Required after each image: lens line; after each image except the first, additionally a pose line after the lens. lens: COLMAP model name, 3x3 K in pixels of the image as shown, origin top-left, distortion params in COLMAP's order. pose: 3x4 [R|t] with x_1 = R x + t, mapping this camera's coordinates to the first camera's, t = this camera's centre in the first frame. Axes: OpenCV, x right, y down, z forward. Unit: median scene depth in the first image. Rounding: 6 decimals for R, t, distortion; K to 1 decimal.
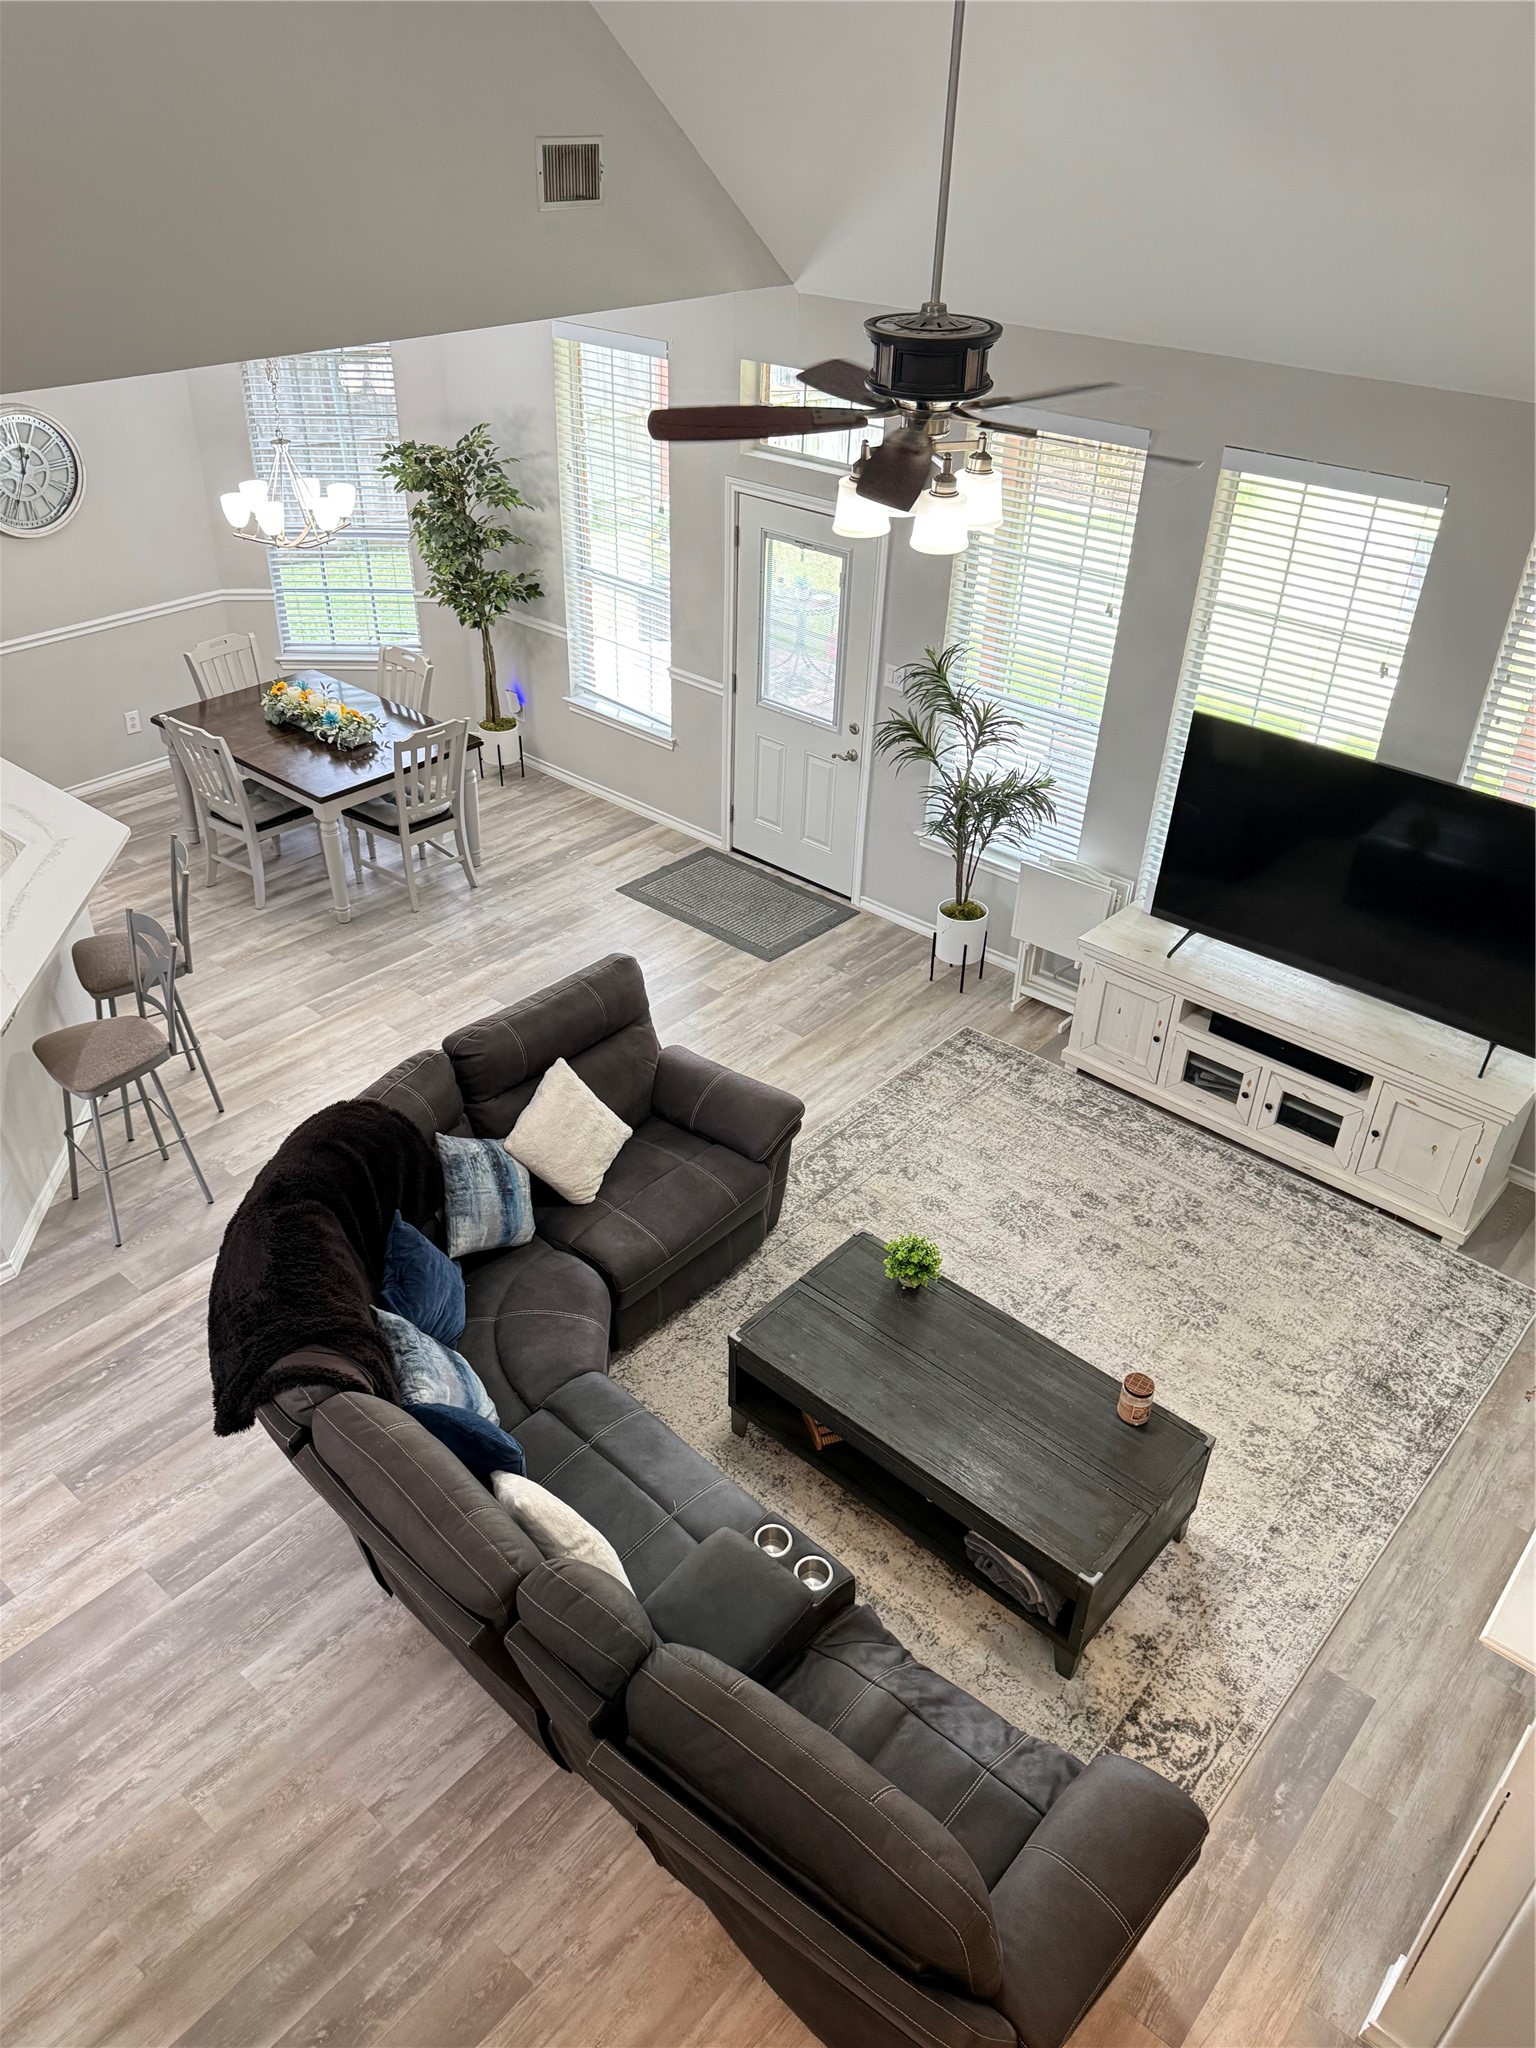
lens RADIAL K [[1485.4, 0, 754.1], [0, 1485.4, 1018.9], [0, 0, 1]] dist [0.025571, -0.027063]
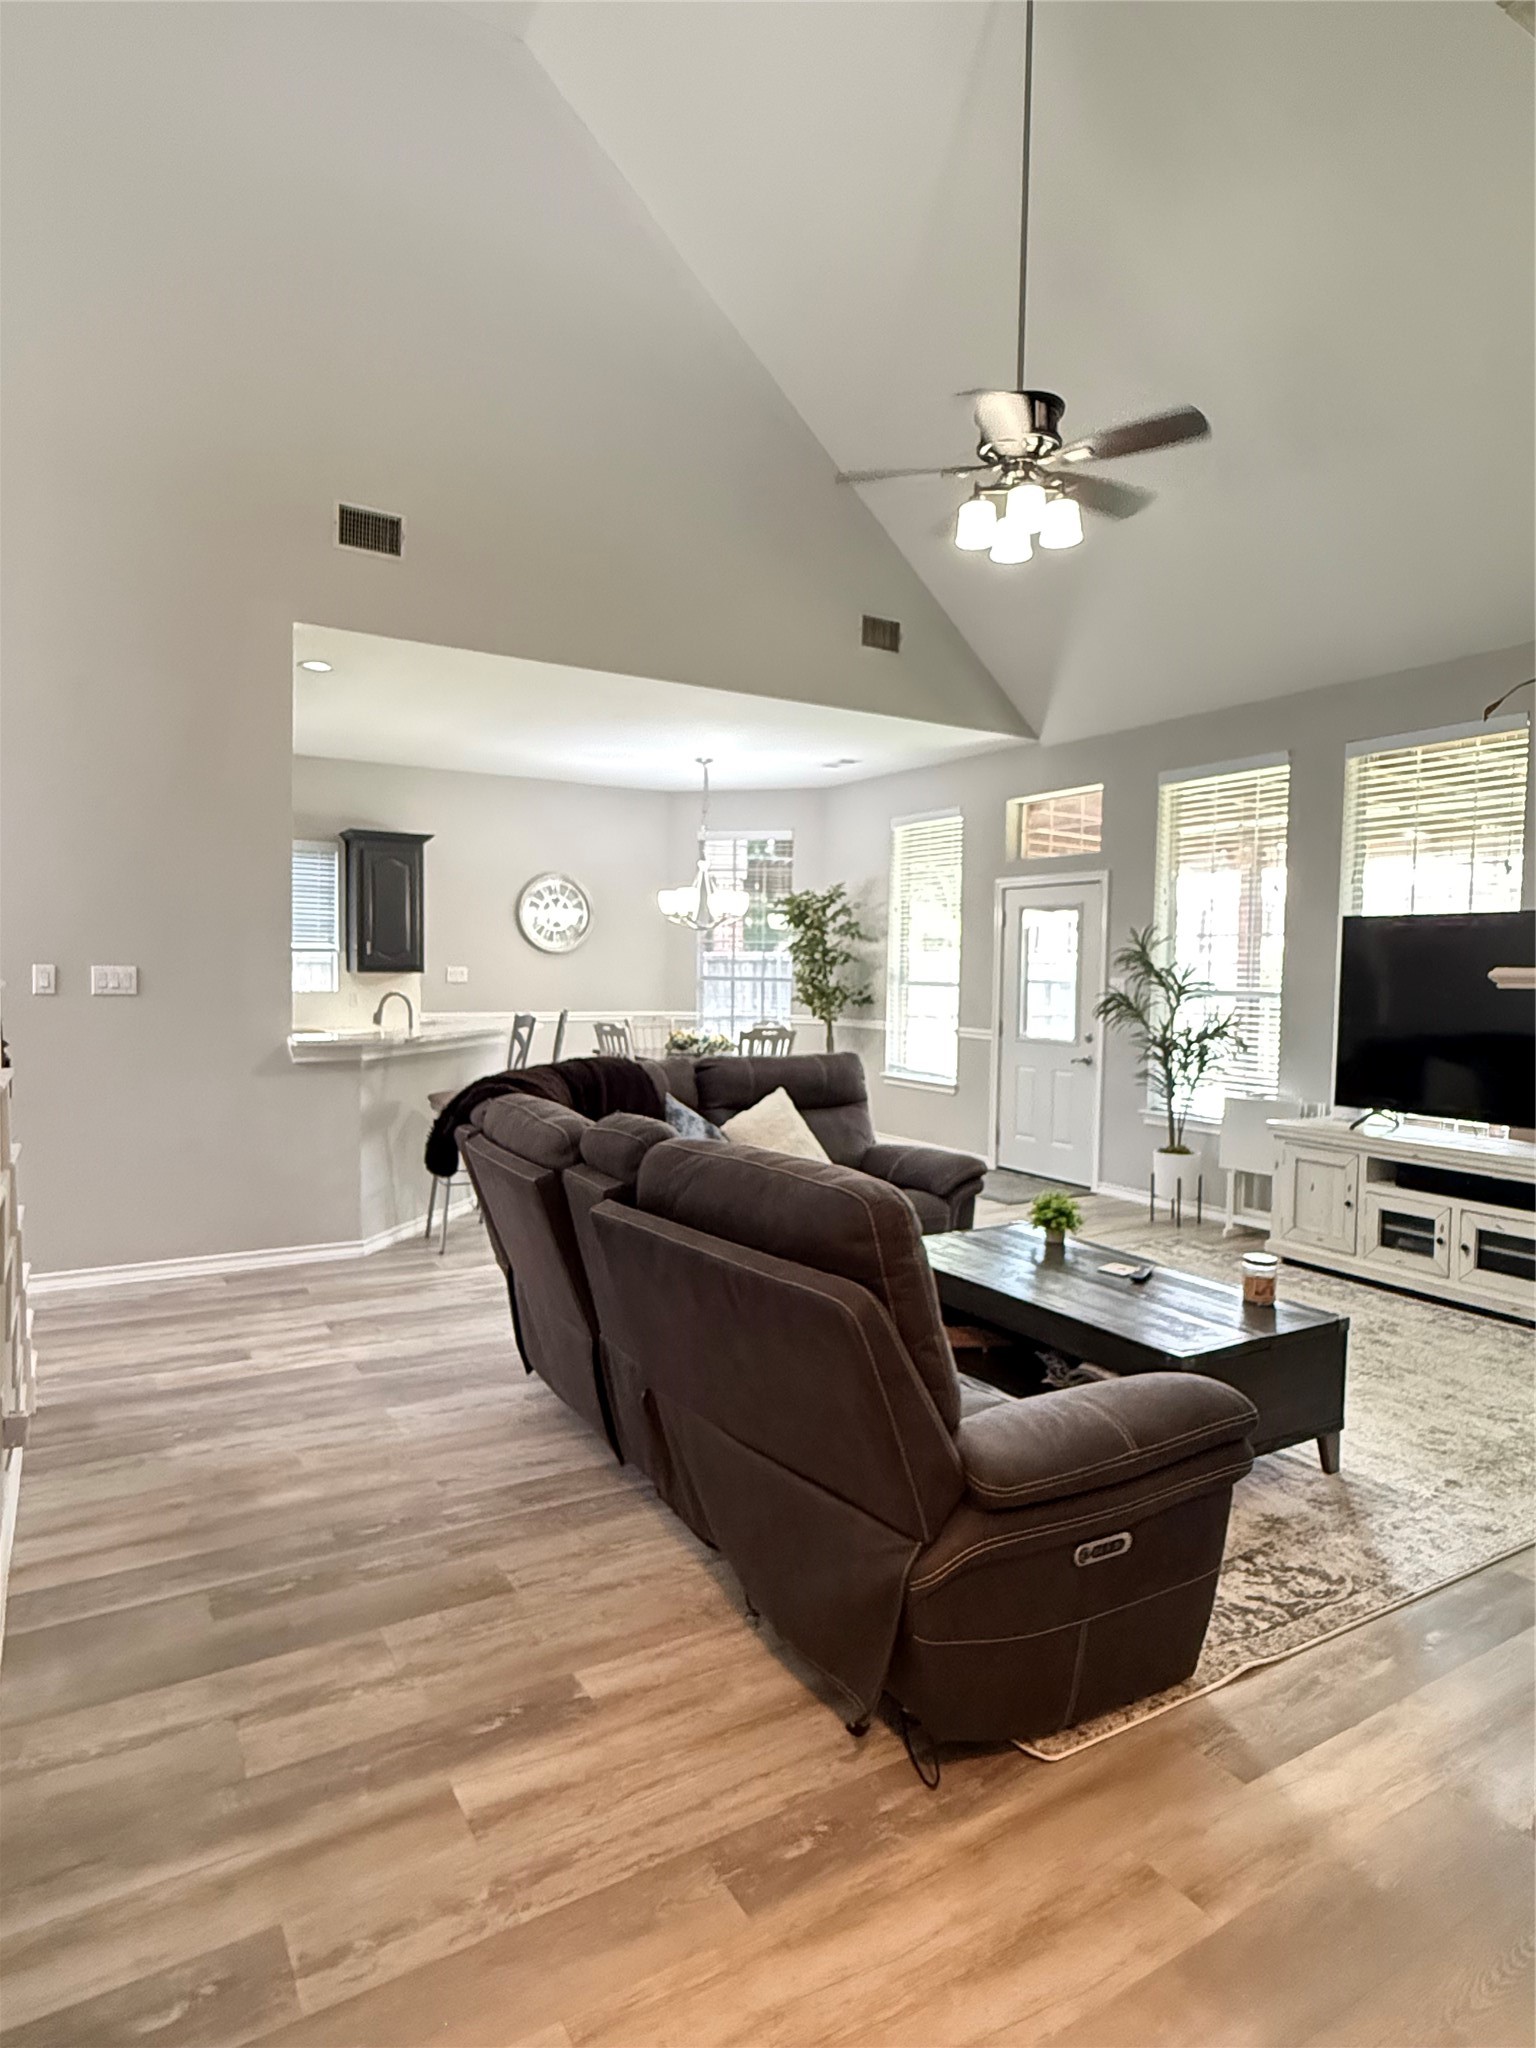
lens RADIAL K [[1149.5, 0, 765.1], [0, 1149.5, 1030.2], [0, 0, 1]] dist [-0.004888, 0.002973]
pose [[0.952202, 0.005092, -0.305427, 0.128423], [-0.158544, 0.862883, -0.479892, 0.384166], [0.261104, 0.505378, 0.822446, 0.153217]]
